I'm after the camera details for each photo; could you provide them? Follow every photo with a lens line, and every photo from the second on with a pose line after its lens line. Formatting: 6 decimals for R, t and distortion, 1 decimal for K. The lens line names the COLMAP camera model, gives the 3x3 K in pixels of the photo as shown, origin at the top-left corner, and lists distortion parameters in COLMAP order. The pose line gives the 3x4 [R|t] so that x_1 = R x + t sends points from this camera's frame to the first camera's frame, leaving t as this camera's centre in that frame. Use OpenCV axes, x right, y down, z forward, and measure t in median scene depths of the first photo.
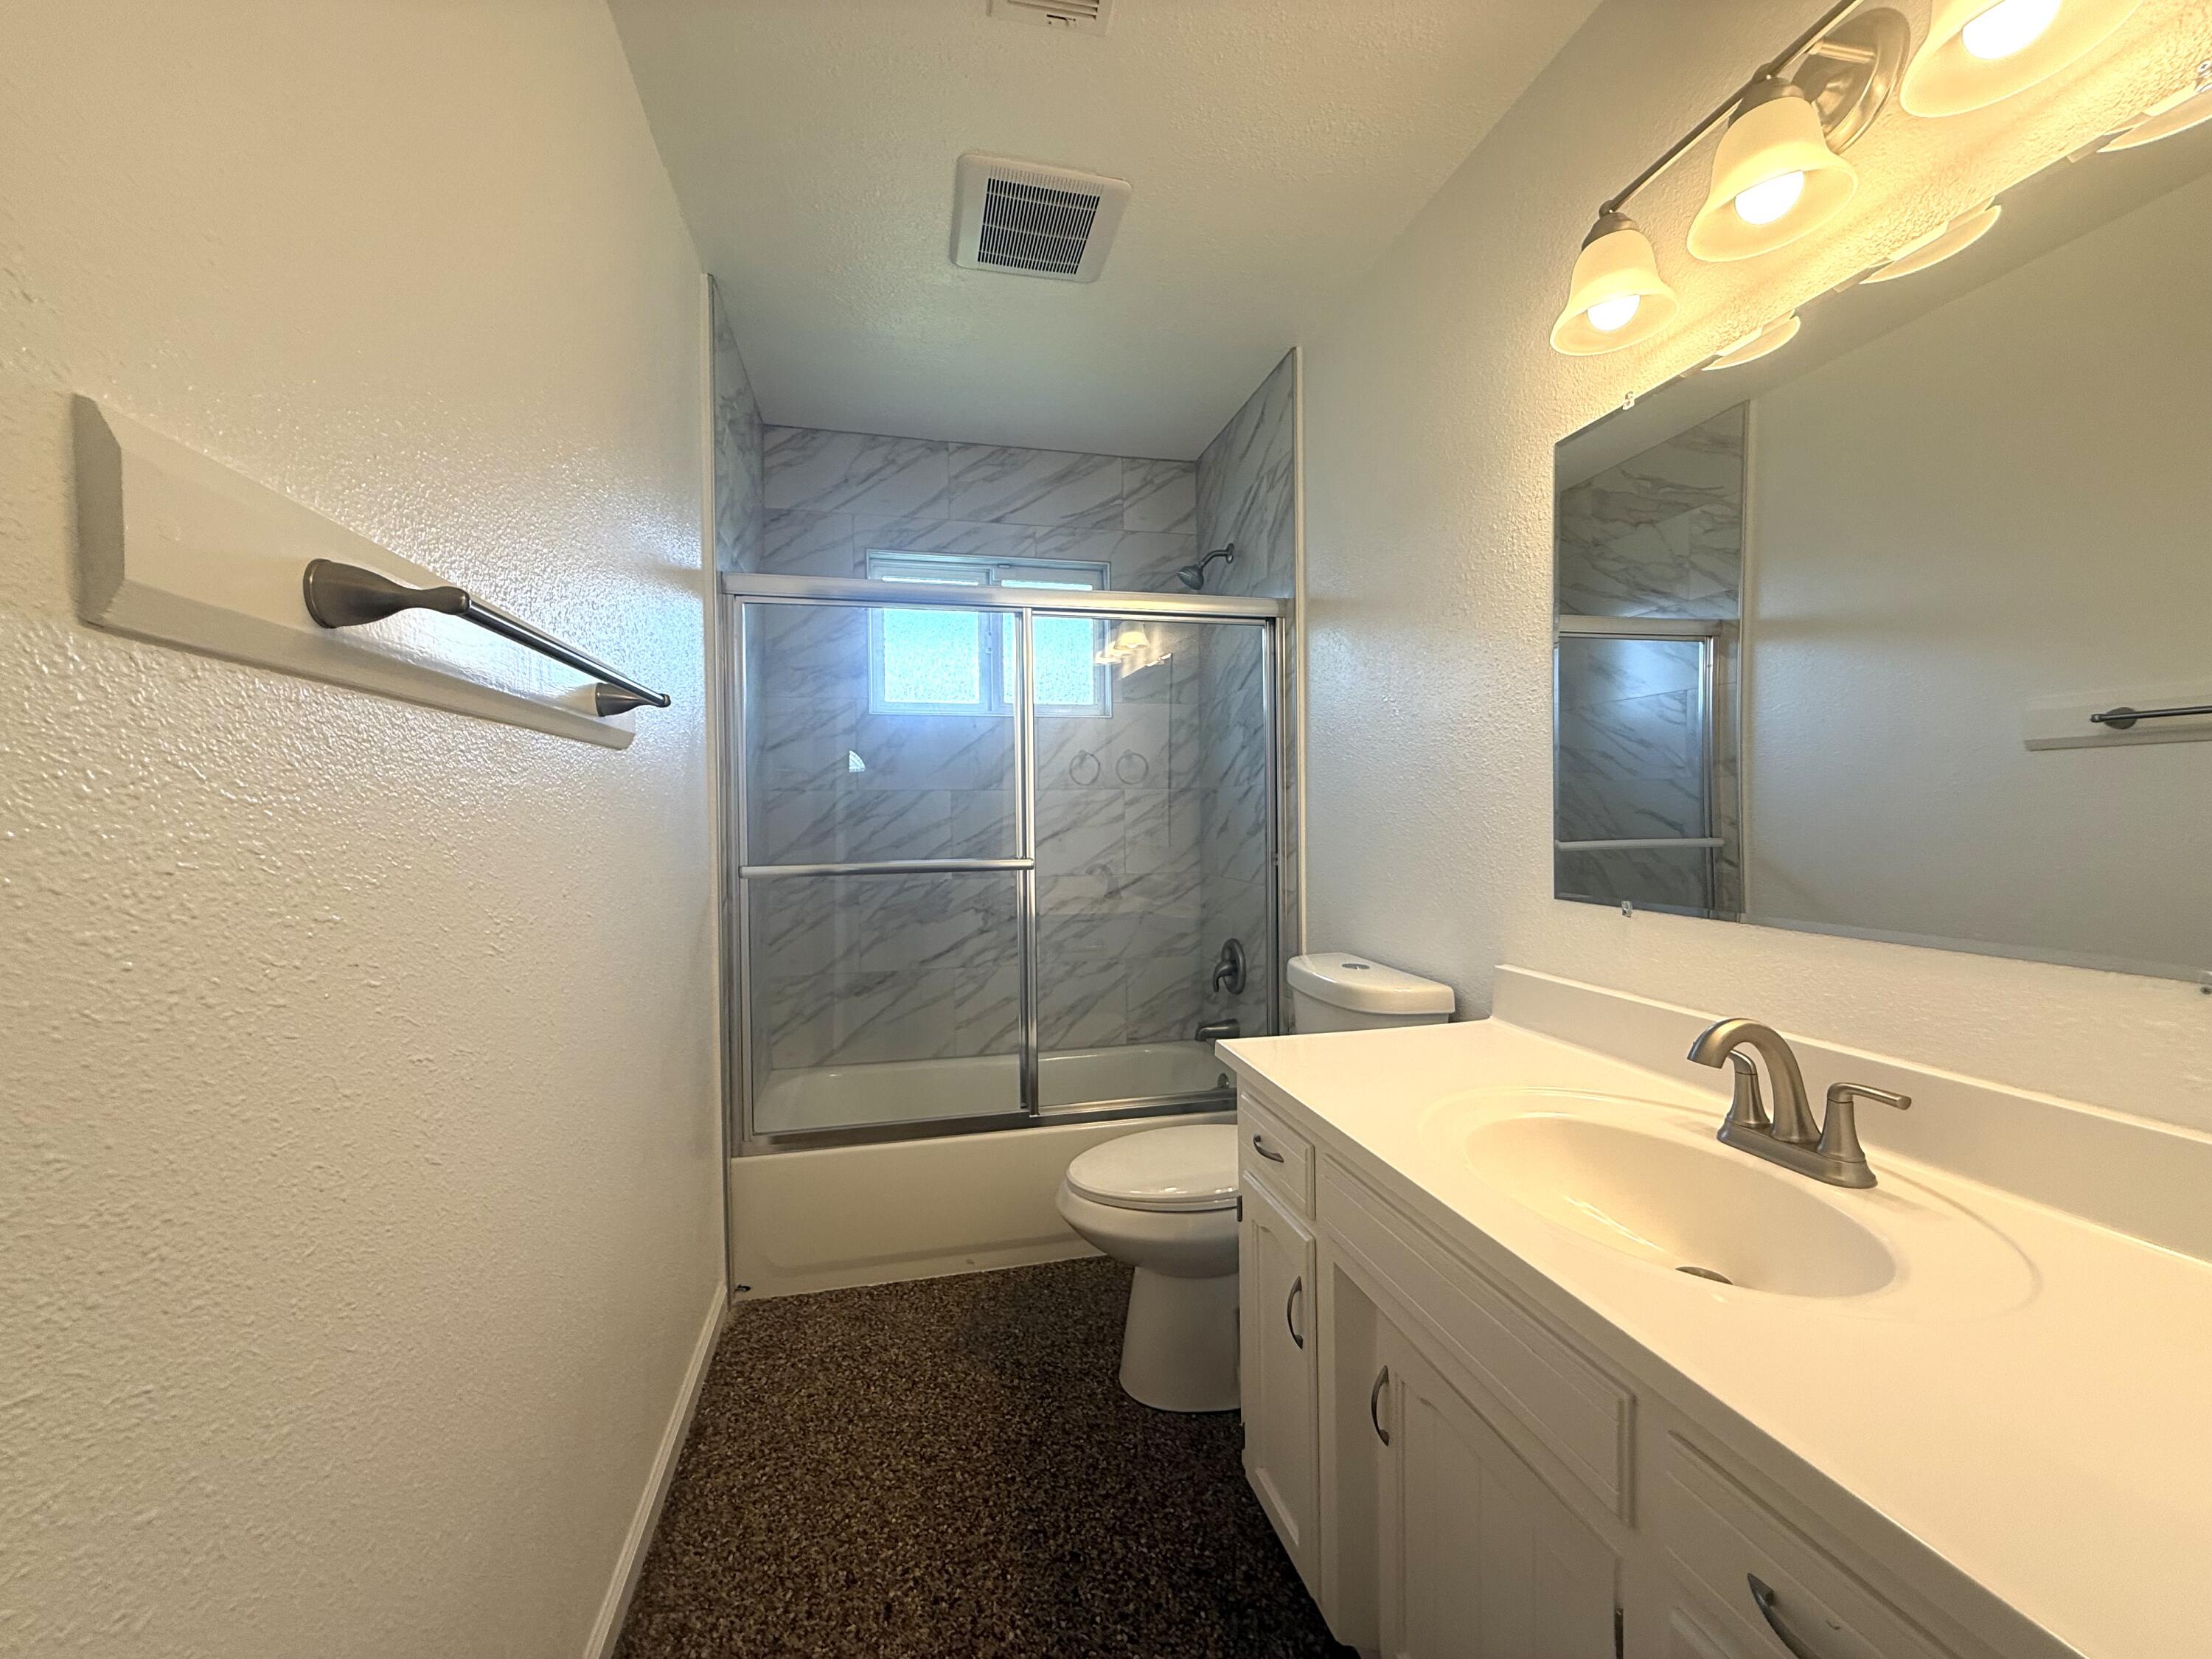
lens RADIAL K [[884.2, 0, 1101.9], [0, 884.2, 825.5], [0, 0, 1]] dist [0.001616, -0.000203]
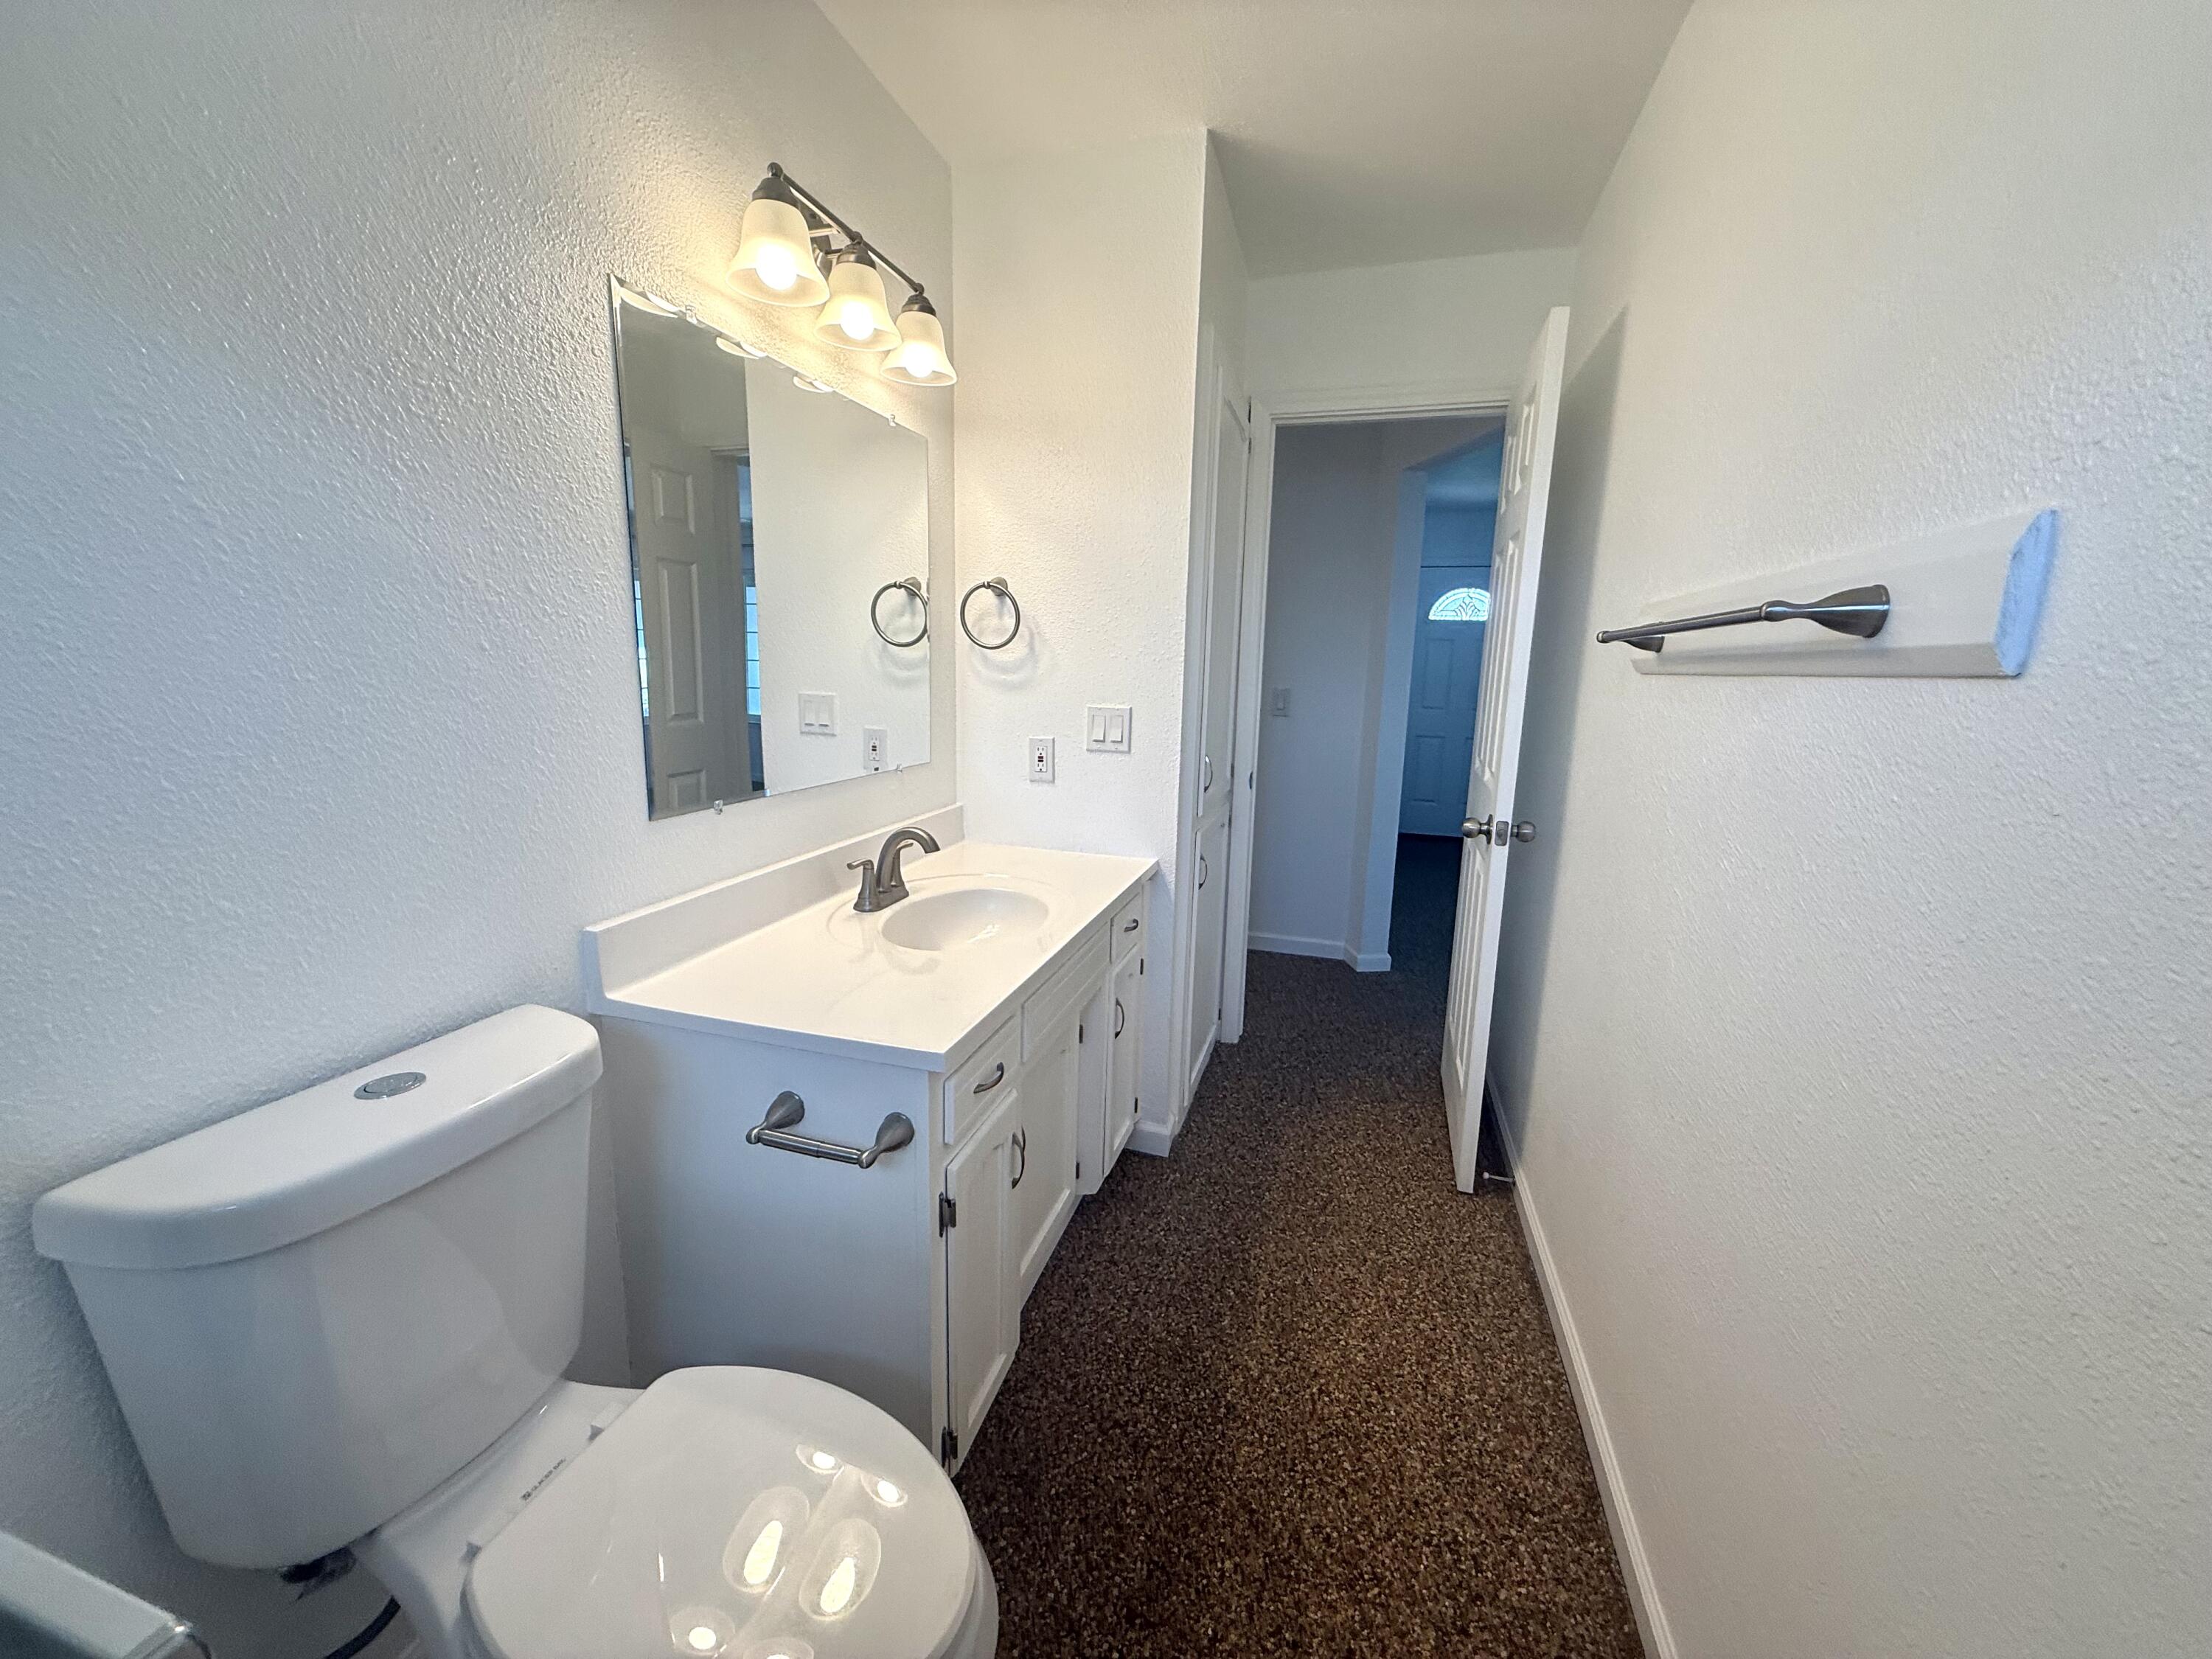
lens RADIAL K [[884.2, 0, 1101.9], [0, 884.2, 825.5], [0, 0, 1]] dist [0.001616, -0.000203]
pose [[-0.869705, -0.100114, 0.483311, -0.362704], [-0.006186, 0.981347, 0.192146, -0.098940], [-0.493532, 0.164120, -0.854102, 1.706229]]
